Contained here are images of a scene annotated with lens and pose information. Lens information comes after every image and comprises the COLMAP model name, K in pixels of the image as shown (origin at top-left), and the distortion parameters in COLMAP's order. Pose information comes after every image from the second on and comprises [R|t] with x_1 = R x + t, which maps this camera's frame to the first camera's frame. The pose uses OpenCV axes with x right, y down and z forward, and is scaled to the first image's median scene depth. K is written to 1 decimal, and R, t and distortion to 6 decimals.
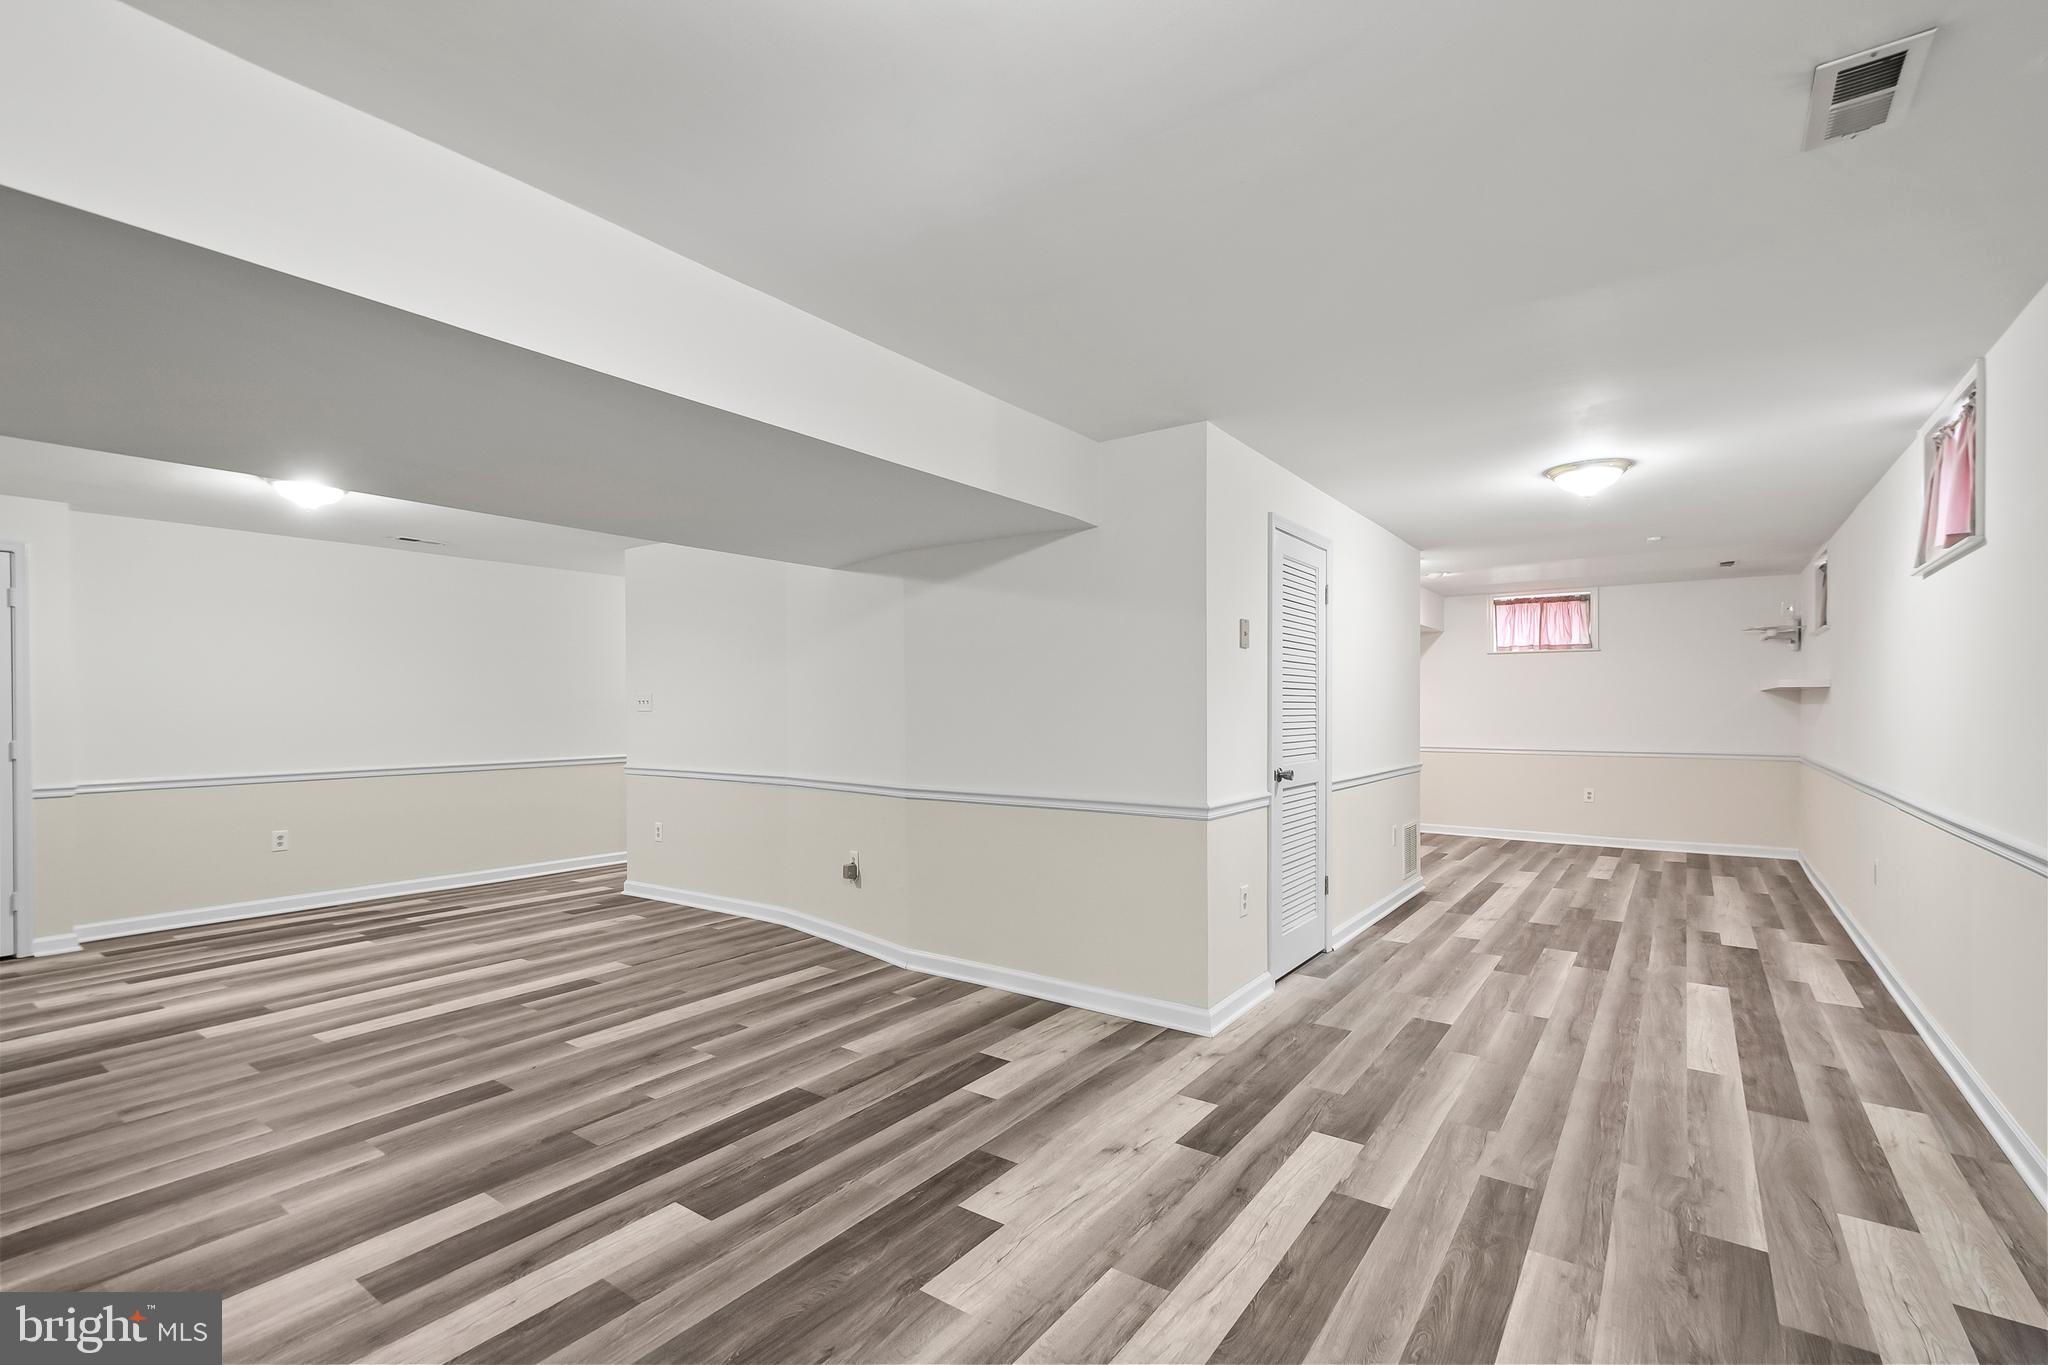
lens RADIAL K [[913.1, 0, 1035.4], [0, 913.1, 677.5], [0, 0, 1]] dist [0.015370, -0.001893]
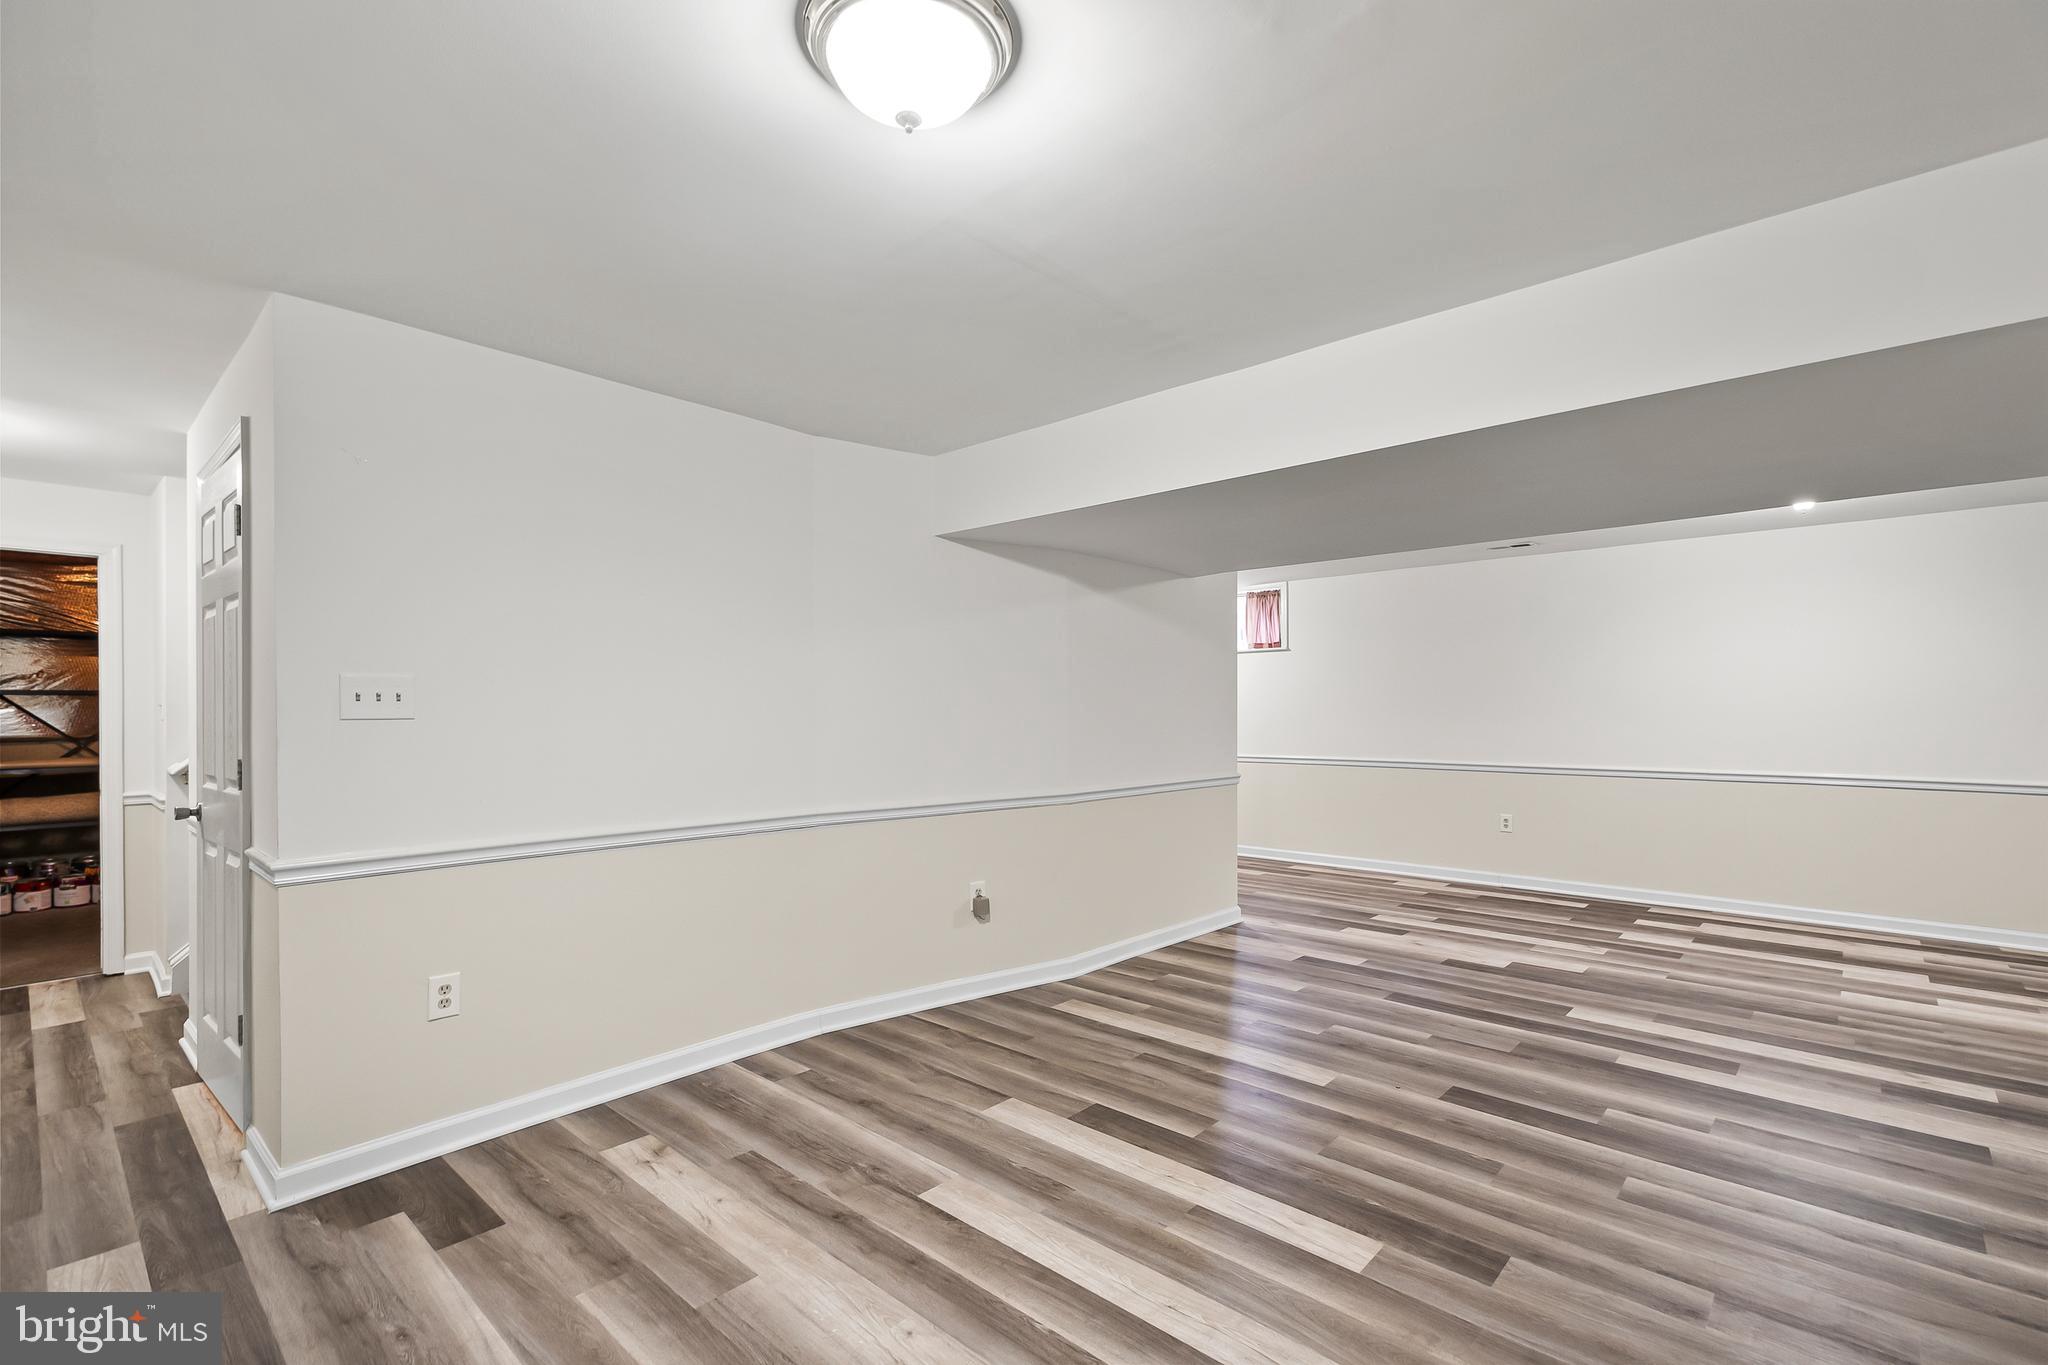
lens RADIAL K [[913.1, 0, 1041.5], [0, 913.1, 699.3], [0, 0, 1]] dist [0.015370, -0.001893]
pose [[0.116570, 0.018973, 0.993001, -1.367855], [-0.030791, 0.999406, -0.015481, 0.043161], [-0.992705, -0.028771, 0.117085, 1.125508]]
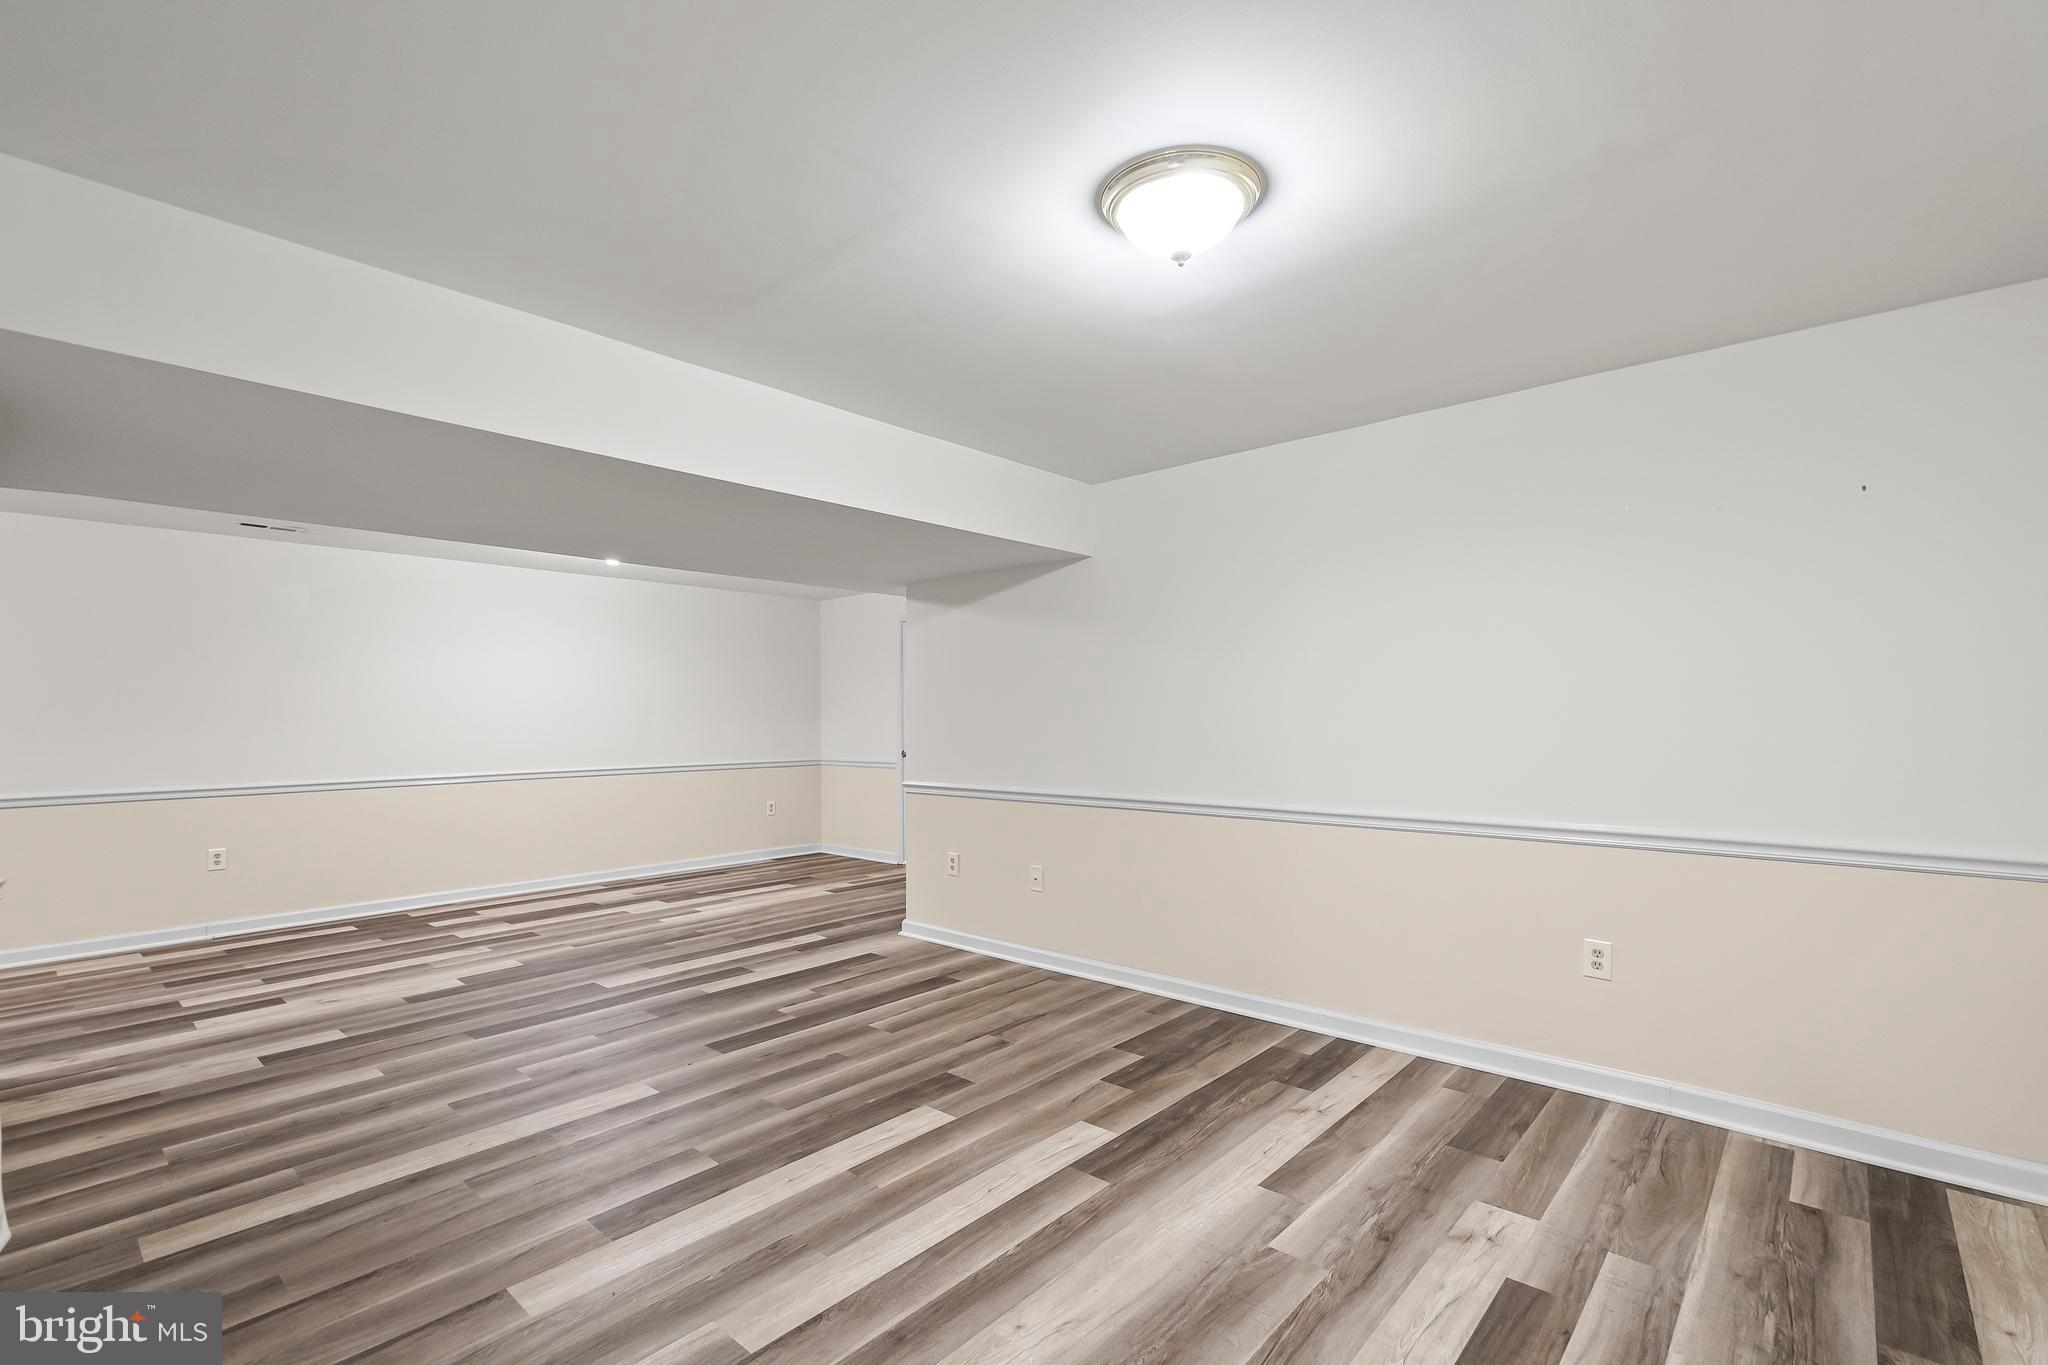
lens RADIAL K [[913.1, 0, 1041.5], [0, 913.1, 688.9], [0, 0, 1]] dist [0.015370, -0.001893]
pose [[-0.994995, 0.016304, 0.098584, -0.929207], [0.010156, 0.997990, -0.062547, 0.064839], [-0.099405, -0.061233, -0.993161, 1.784485]]
